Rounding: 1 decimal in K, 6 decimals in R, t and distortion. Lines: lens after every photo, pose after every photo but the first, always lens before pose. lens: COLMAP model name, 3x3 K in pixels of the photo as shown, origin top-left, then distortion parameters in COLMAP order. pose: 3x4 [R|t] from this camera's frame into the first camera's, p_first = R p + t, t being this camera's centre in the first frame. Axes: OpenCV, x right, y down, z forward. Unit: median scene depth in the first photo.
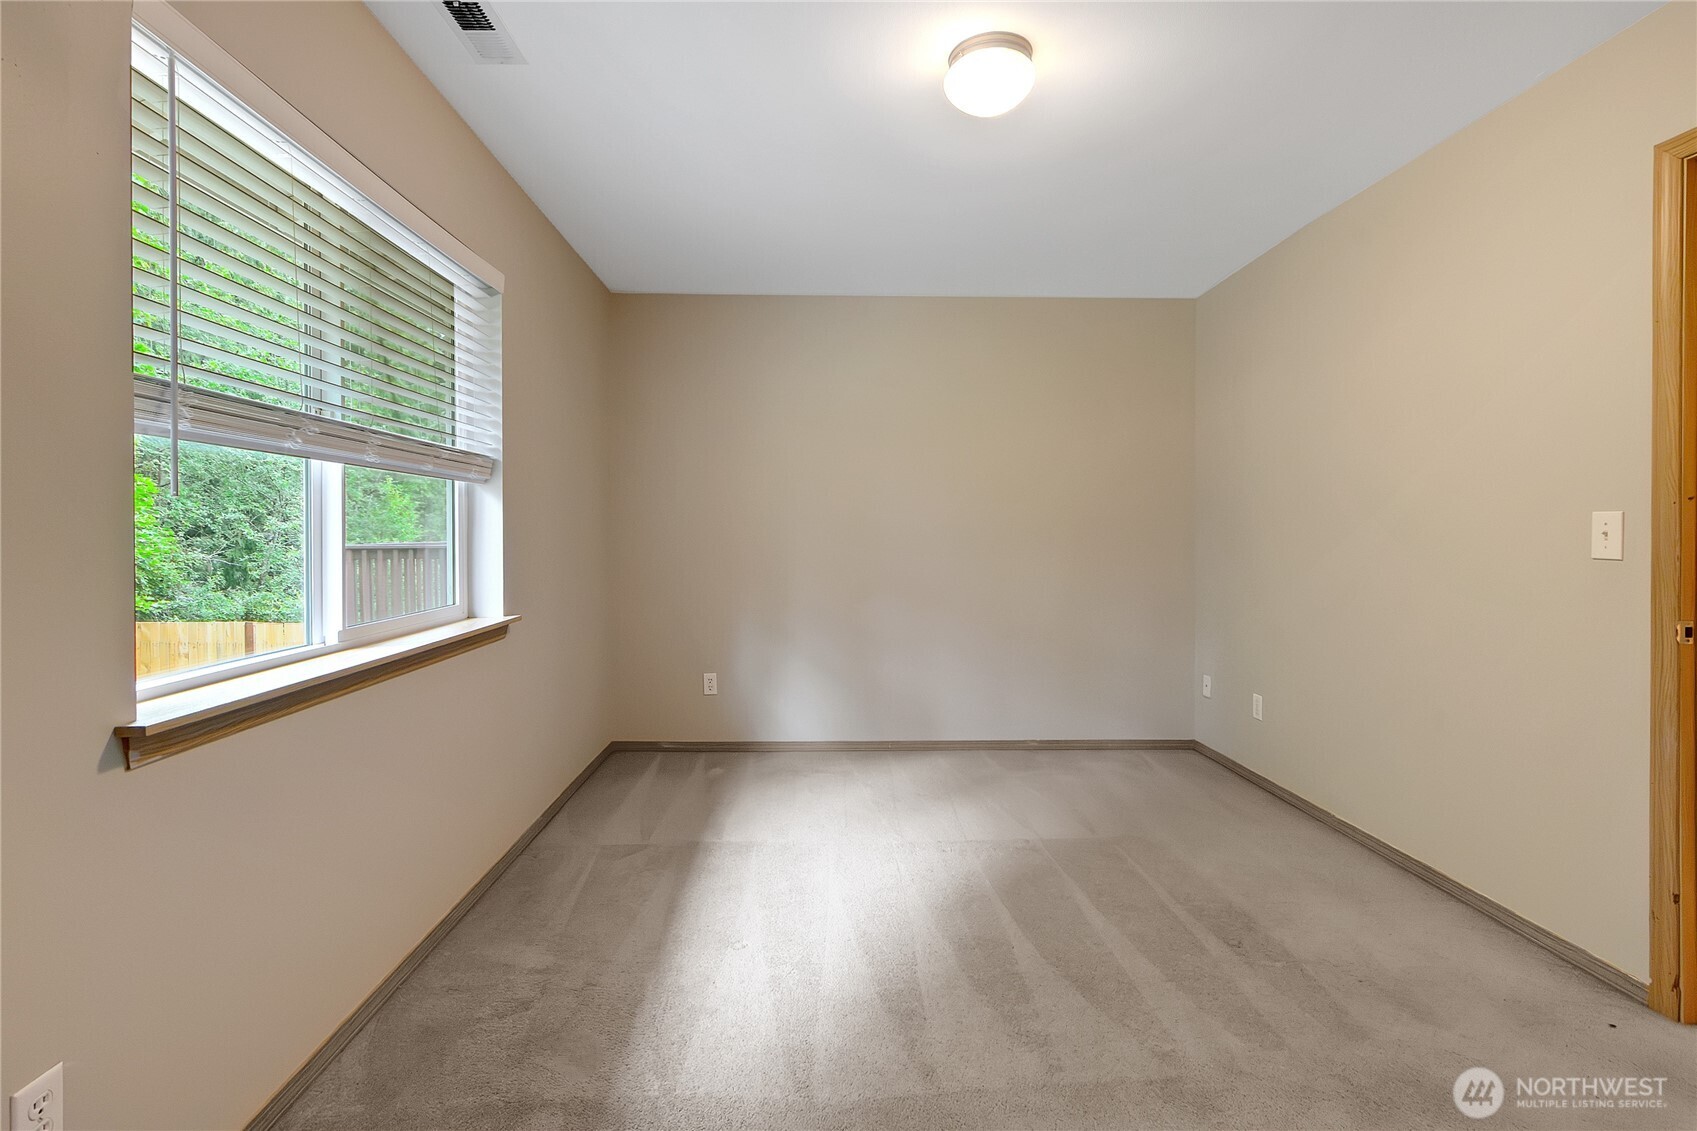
lens RADIAL K [[805.0, 0, 855.4], [0, 805.0, 553.3], [0, 0, 1]] dist [0.001833, -0.000761]
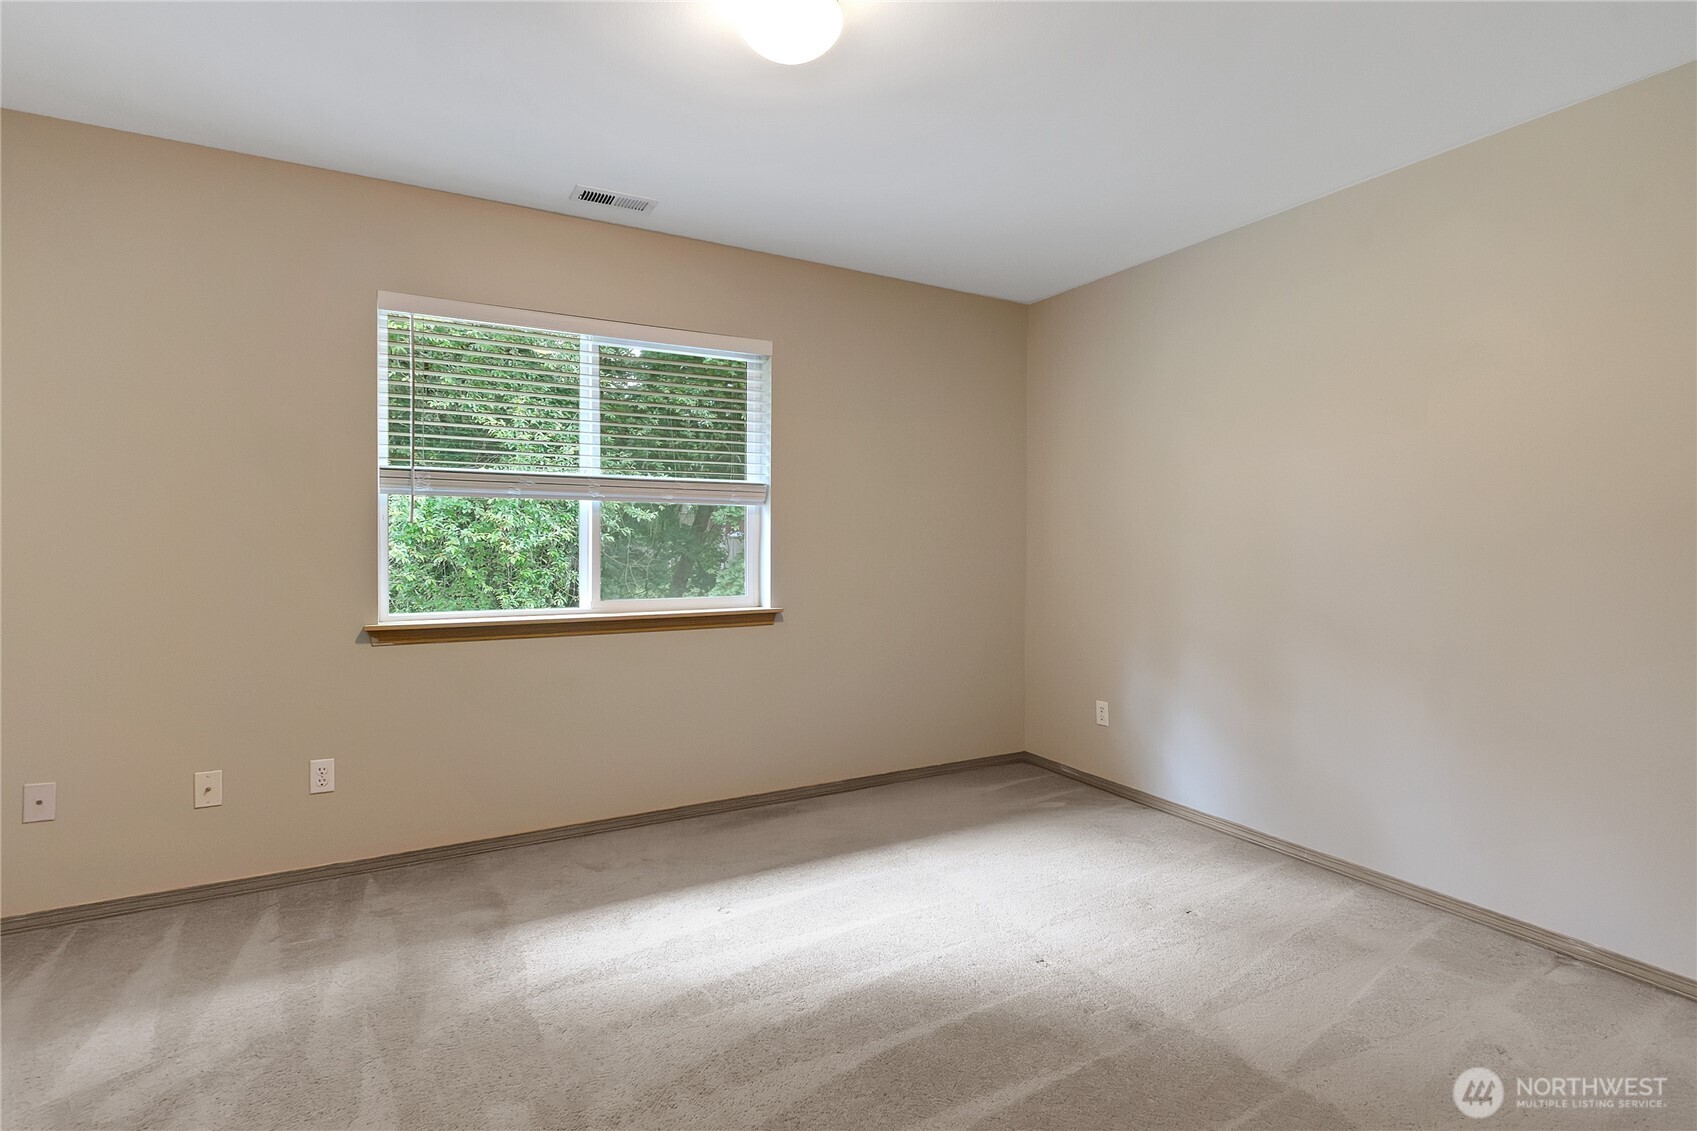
lens RADIAL K [[805.0, 0, 809.0], [0, 805.0, 553.5], [0, 0, 1]] dist [0.001833, -0.000761]
pose [[0.429385, 0.010788, -0.903057, 0.703415], [-0.023644, 0.999720, 0.000700, -0.008932], [0.902812, 0.021051, 0.429520, 0.475763]]
